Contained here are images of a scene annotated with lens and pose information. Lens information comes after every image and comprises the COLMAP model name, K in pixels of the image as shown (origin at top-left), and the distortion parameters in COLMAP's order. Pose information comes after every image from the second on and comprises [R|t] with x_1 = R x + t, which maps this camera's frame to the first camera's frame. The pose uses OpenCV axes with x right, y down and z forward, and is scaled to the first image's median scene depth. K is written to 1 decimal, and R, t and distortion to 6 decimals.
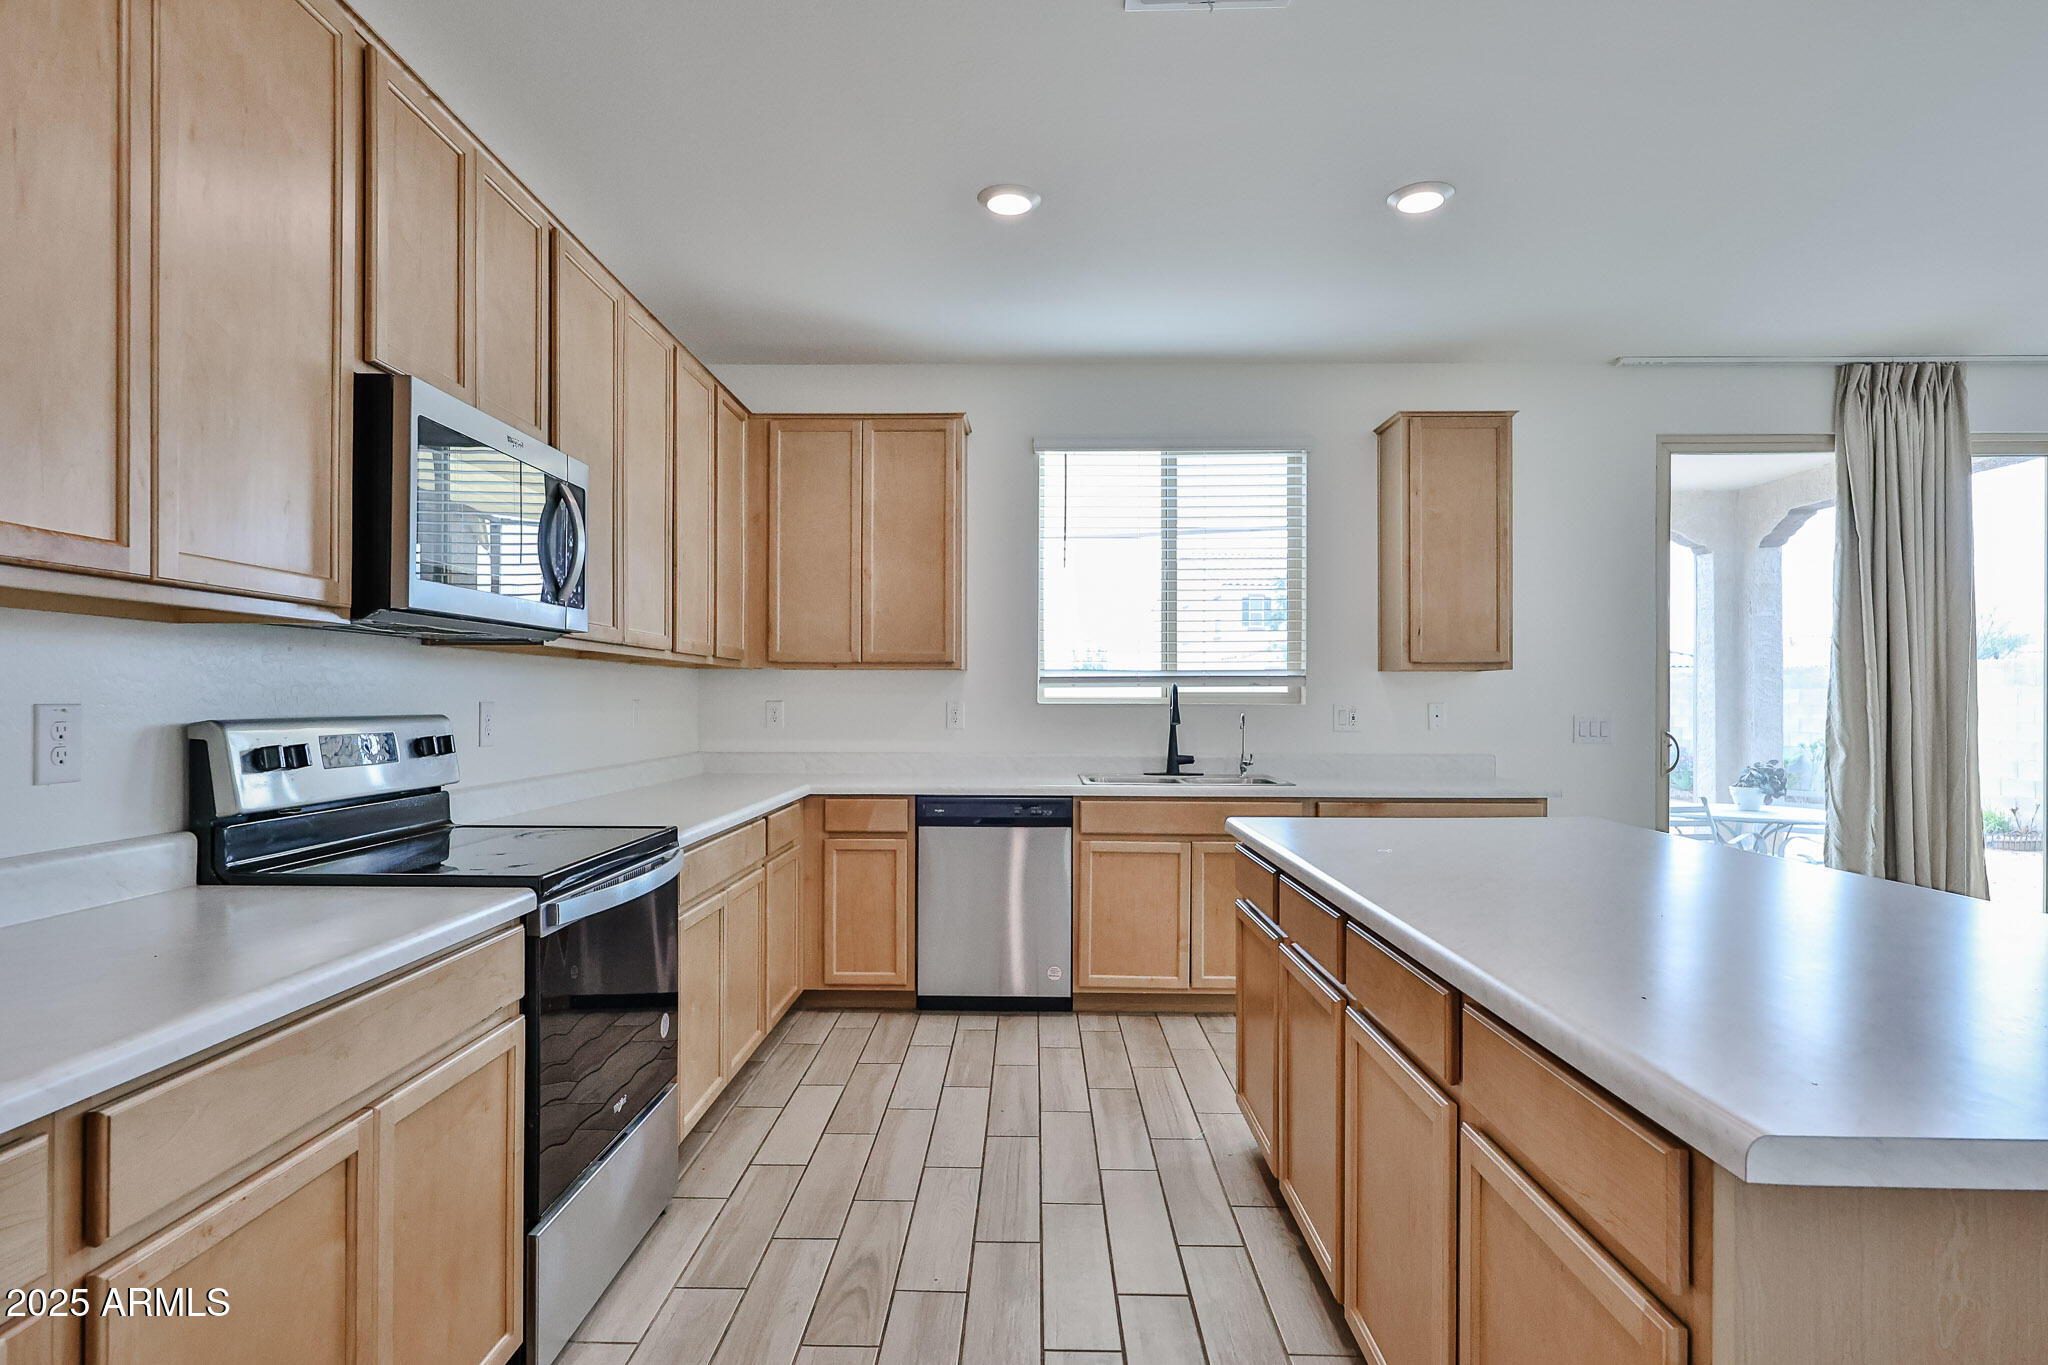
lens RADIAL K [[1089.9, 0, 1005.1], [0, 1089.9, 687.7], [0, 0, 1]] dist [-0.003045, 0.000529]
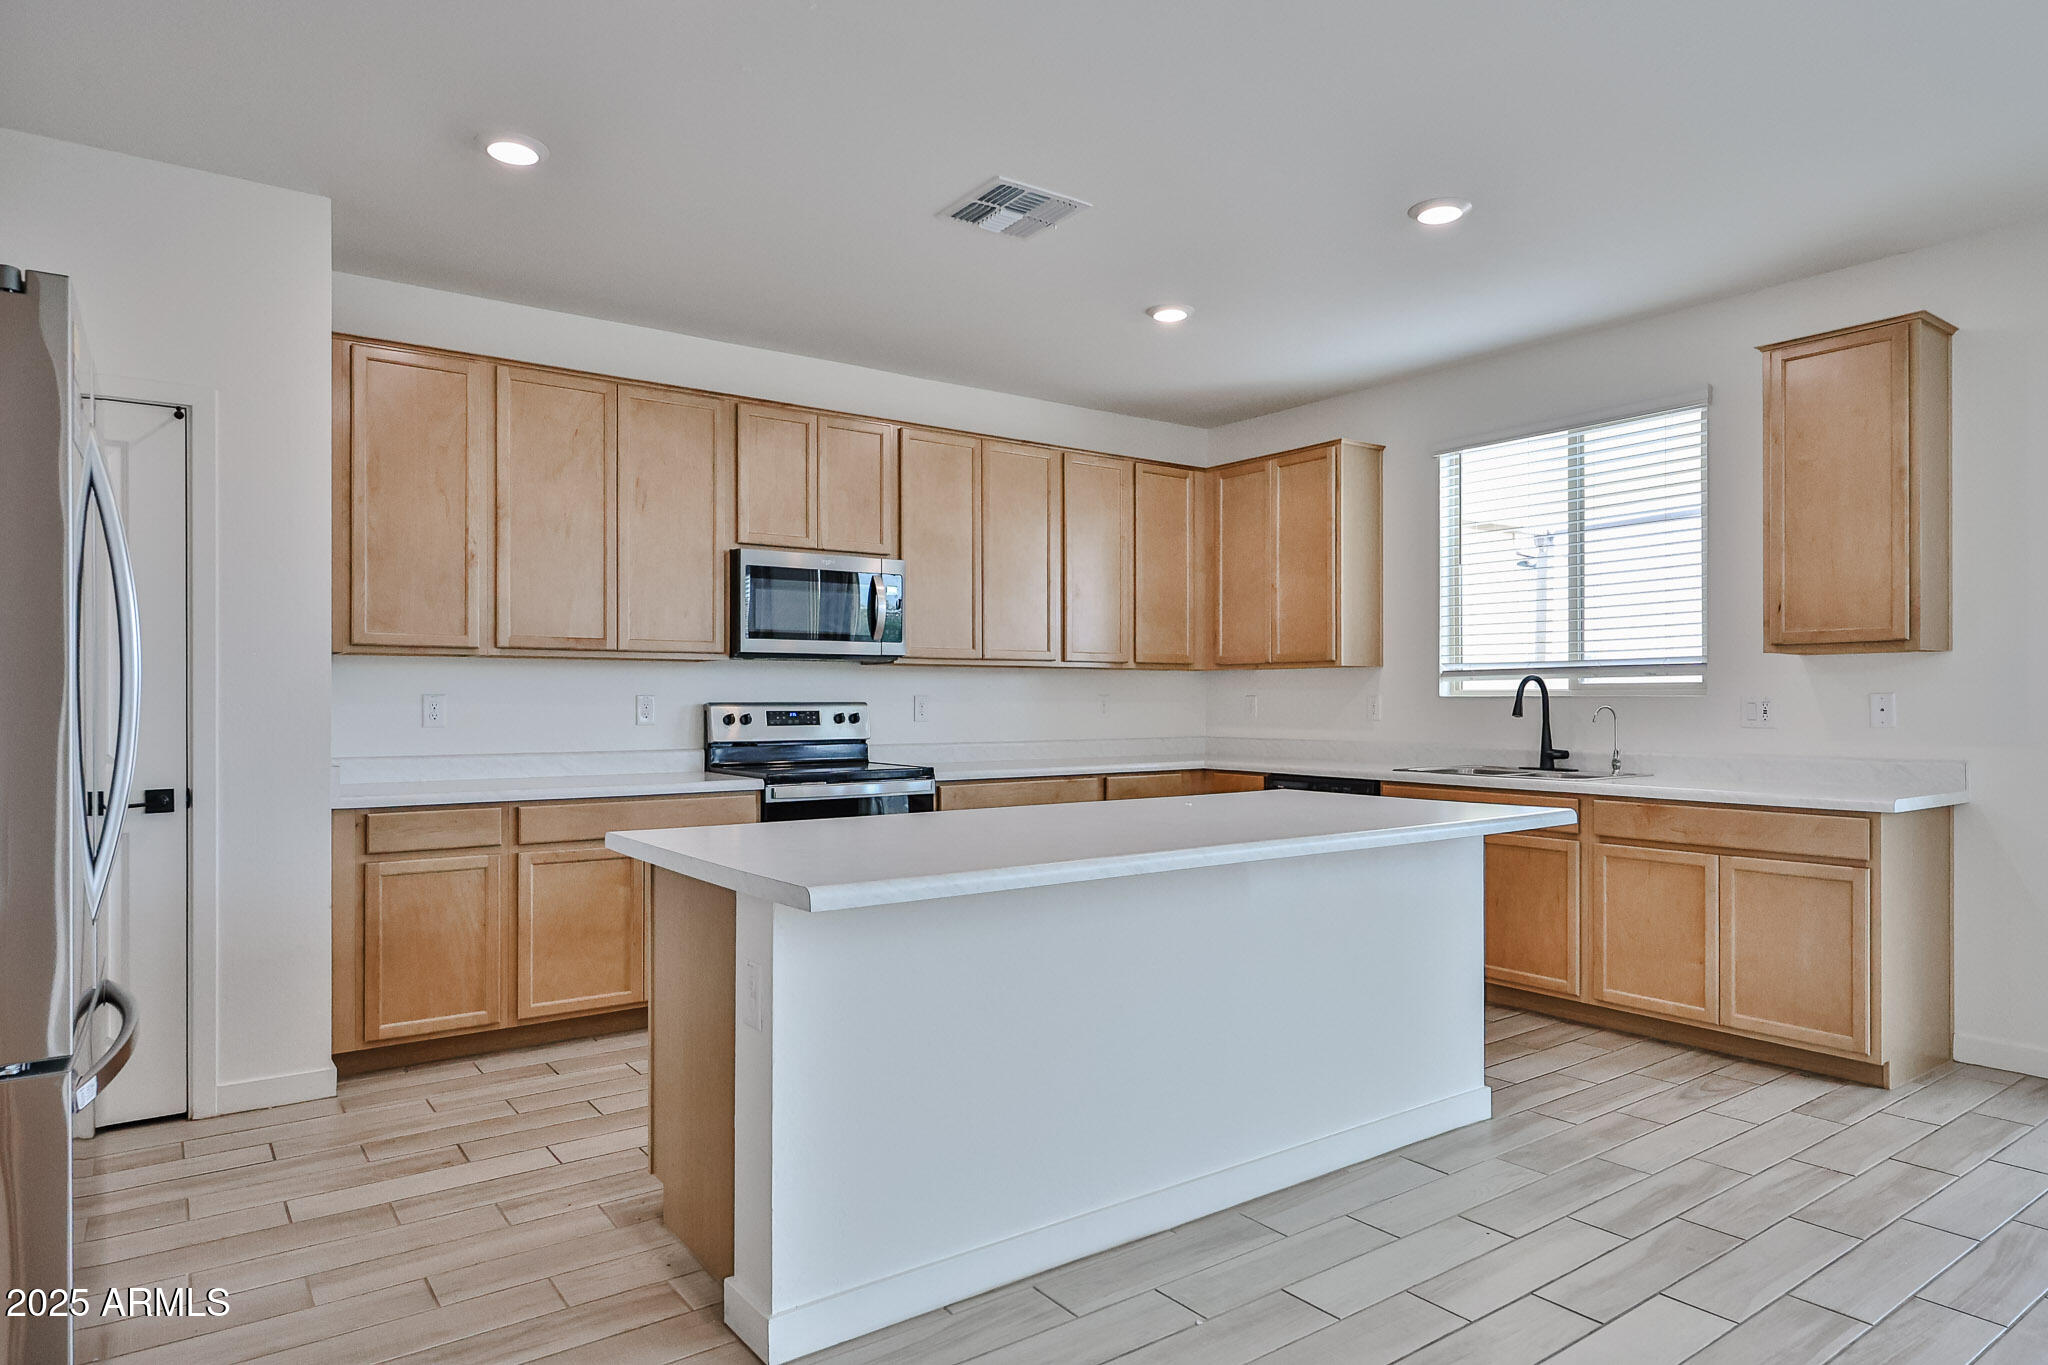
lens RADIAL K [[1183.5, 0, 1015.9], [0, 1183.5, 700.9], [0, 0, 1]] dist [0.003576, -0.001602]
pose [[0.607905, -0.000997, -0.794009, 0.688767], [0.011117, 0.999912, 0.007255, 0.005981], [0.793932, -0.013238, 0.607863, -0.012702]]
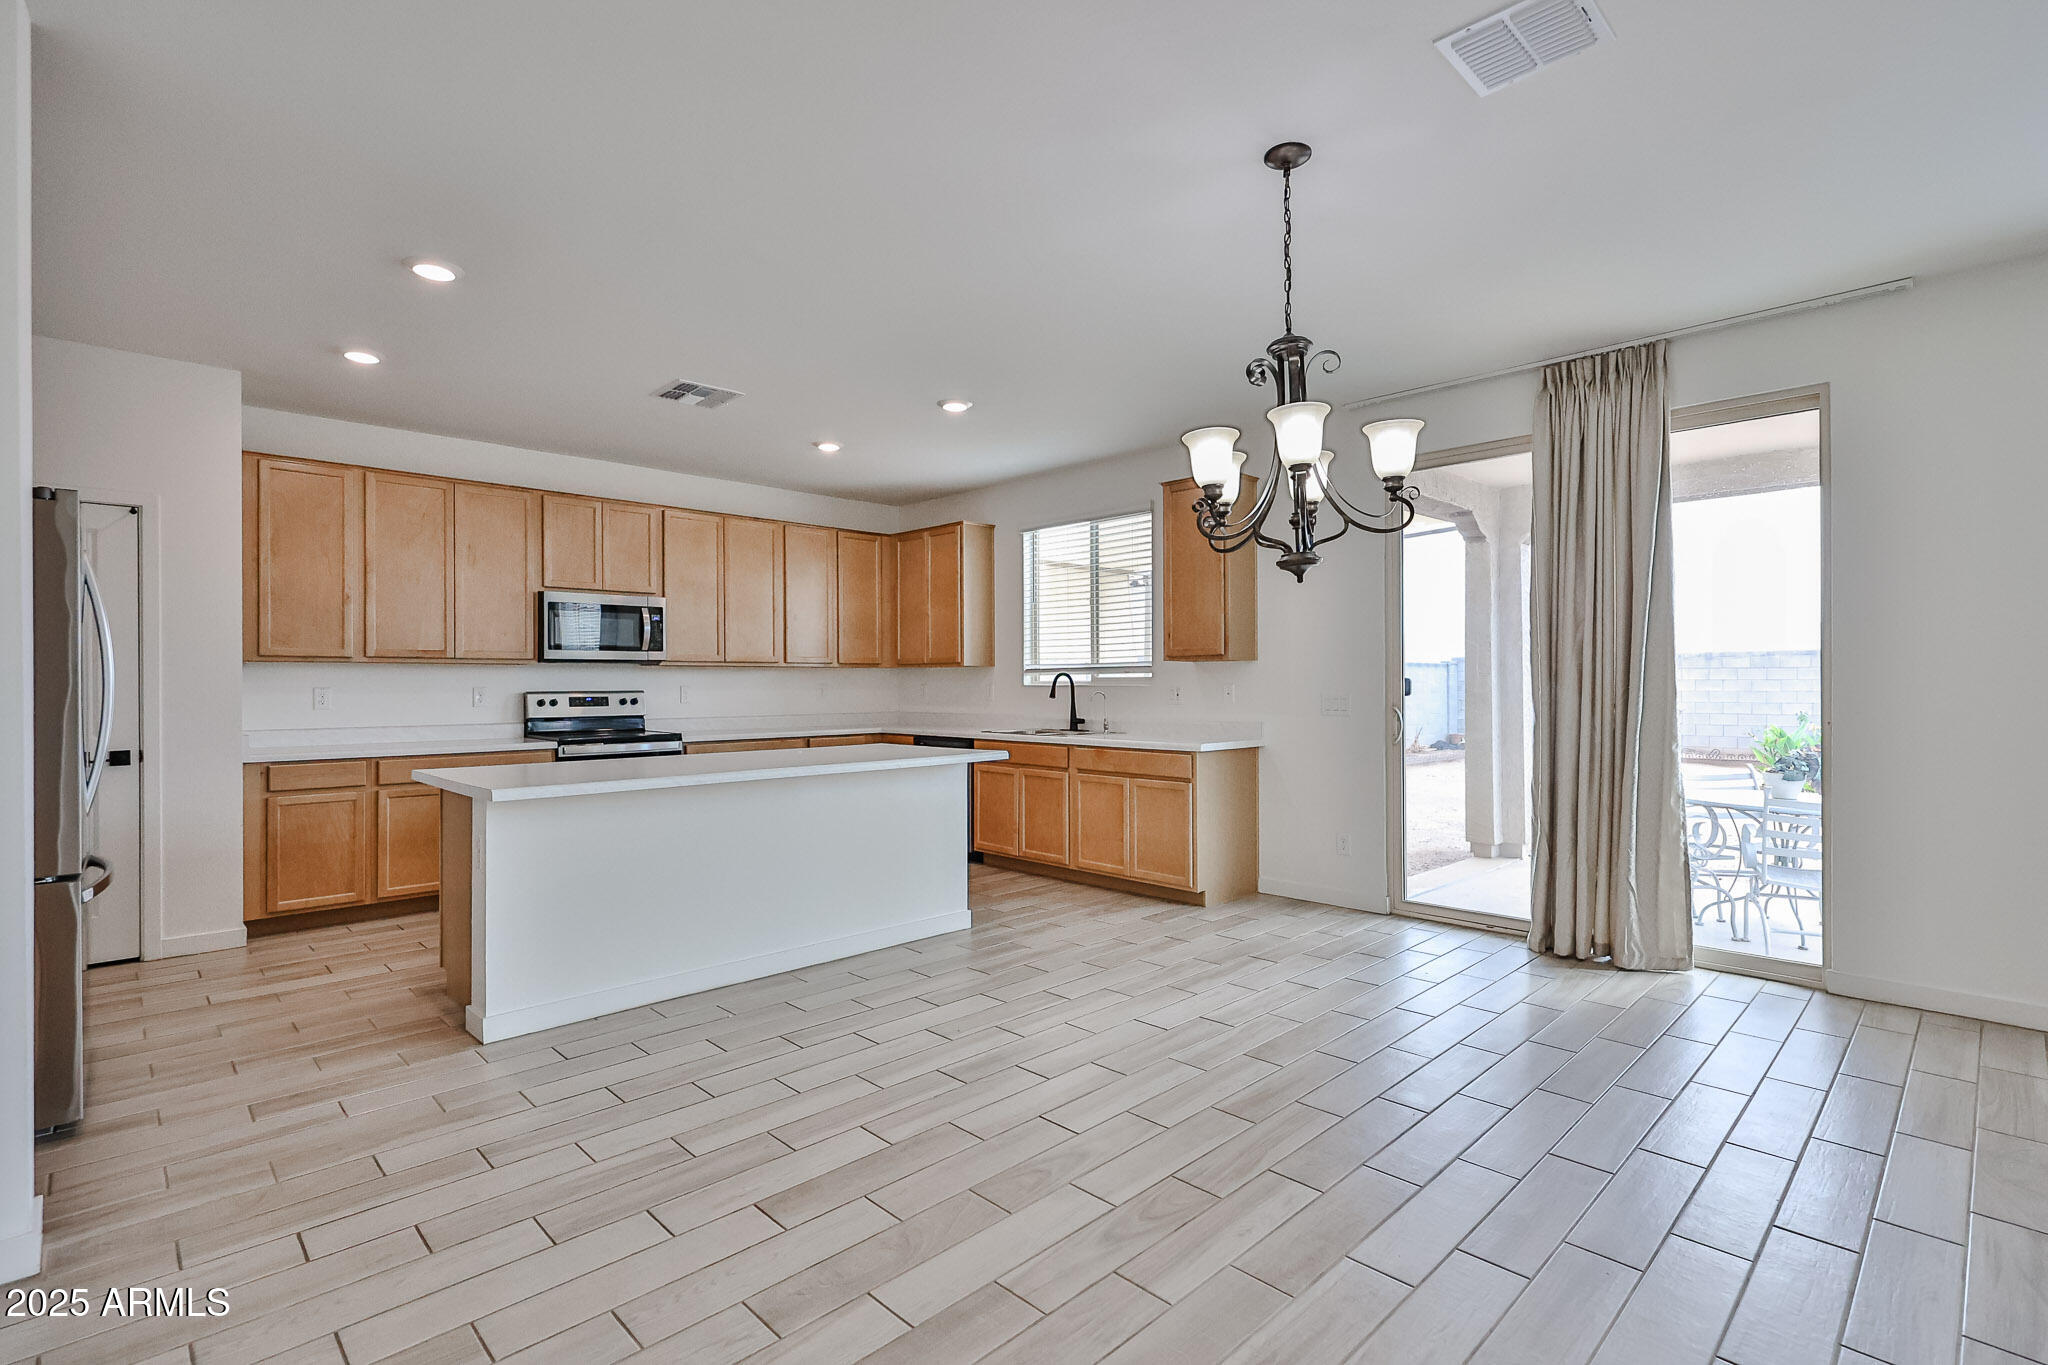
lens RADIAL K [[928.9, 0, 998.5], [0, 928.9, 682.9], [0, 0, 1]] dist [0.005095, -0.002265]
pose [[0.712266, -0.003857, -0.701900, 0.999108], [0.013288, 0.999880, 0.007989, -0.001016], [0.701784, -0.015017, 0.712231, -0.031025]]
